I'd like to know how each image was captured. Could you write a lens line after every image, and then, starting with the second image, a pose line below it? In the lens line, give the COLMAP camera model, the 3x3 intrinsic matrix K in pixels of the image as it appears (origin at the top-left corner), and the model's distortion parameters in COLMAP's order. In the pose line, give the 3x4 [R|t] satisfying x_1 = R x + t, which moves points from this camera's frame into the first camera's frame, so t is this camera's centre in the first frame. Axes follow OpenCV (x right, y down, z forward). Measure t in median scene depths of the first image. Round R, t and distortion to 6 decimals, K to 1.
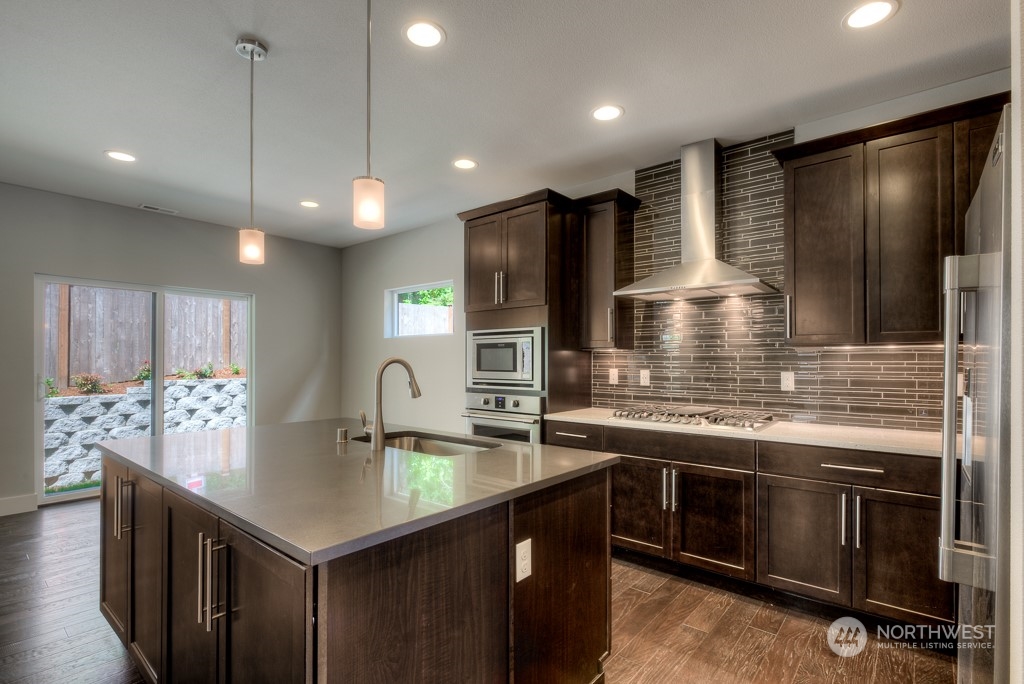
lens RADIAL K [[484.0, 0, 509.8], [0, 484.0, 351.7], [0, 0, 1]] dist [0.000253, -0.000382]
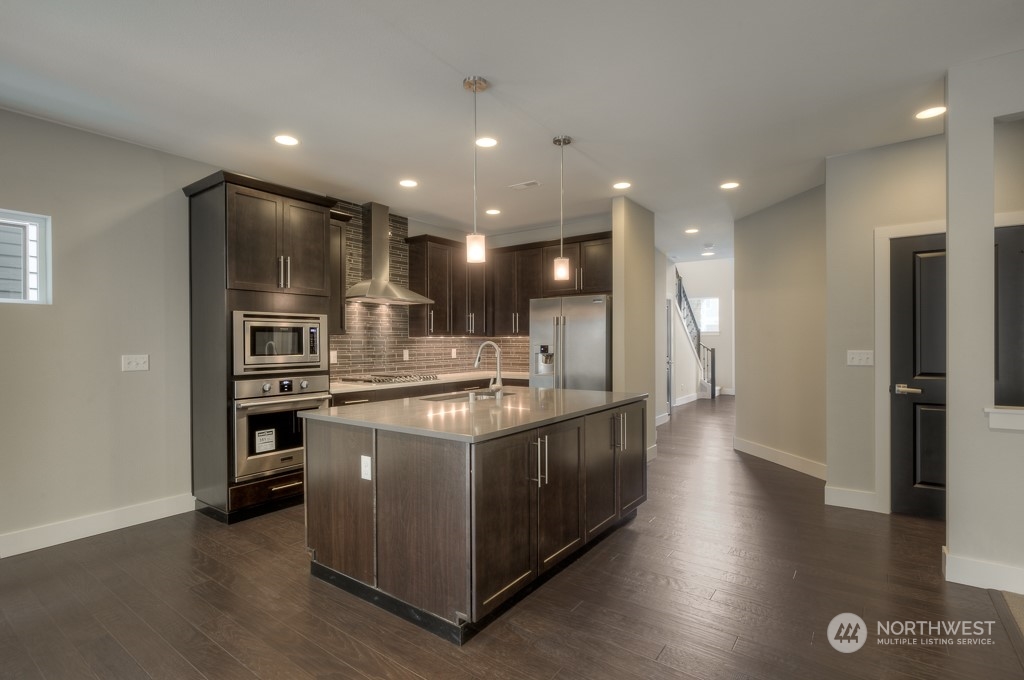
lens RADIAL K [[484.0, 0, 512.0], [0, 484.0, 340.0], [0, 0, 1]] dist [-0.000852, 0.000384]
pose [[-0.067165, 0.008714, 0.997704, -1.319196], [-0.008566, 0.999920, -0.009310, 0.018245], [-0.997705, -0.009171, -0.067085, 0.749365]]
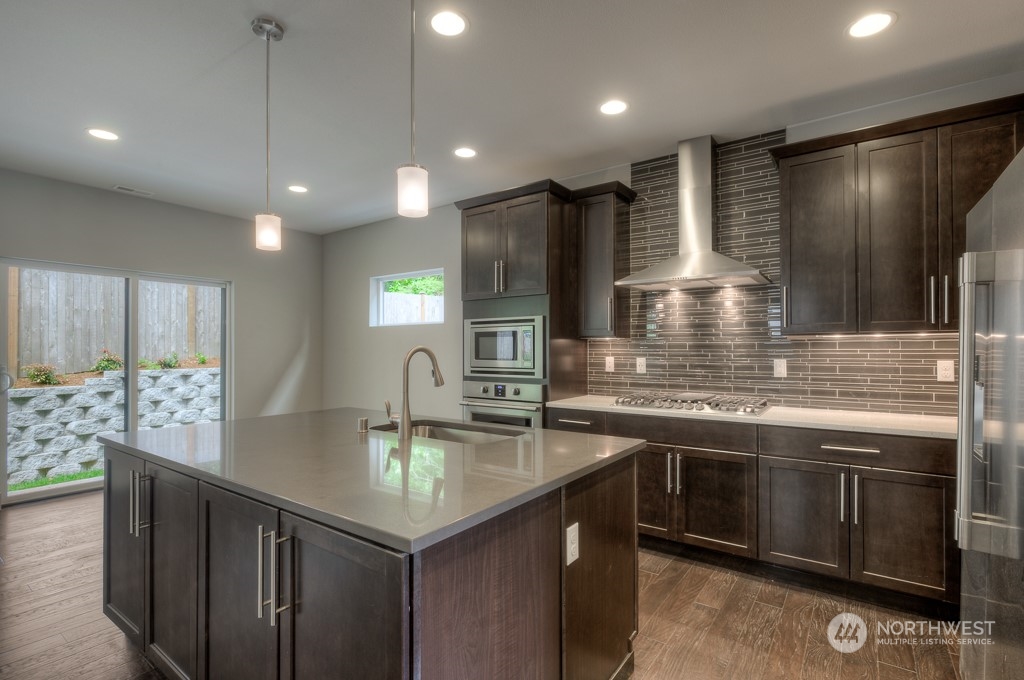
lens RADIAL K [[484.0, 0, 512.0], [0, 484.0, 340.0], [0, 0, 1]] dist [-0.000852, 0.000384]
pose [[0.997196, -0.000575, 0.074832, -0.088372], [0.000617, 1.000000, -0.000536, 0.000154], [-0.074832, 0.000580, 0.997196, -0.005434]]
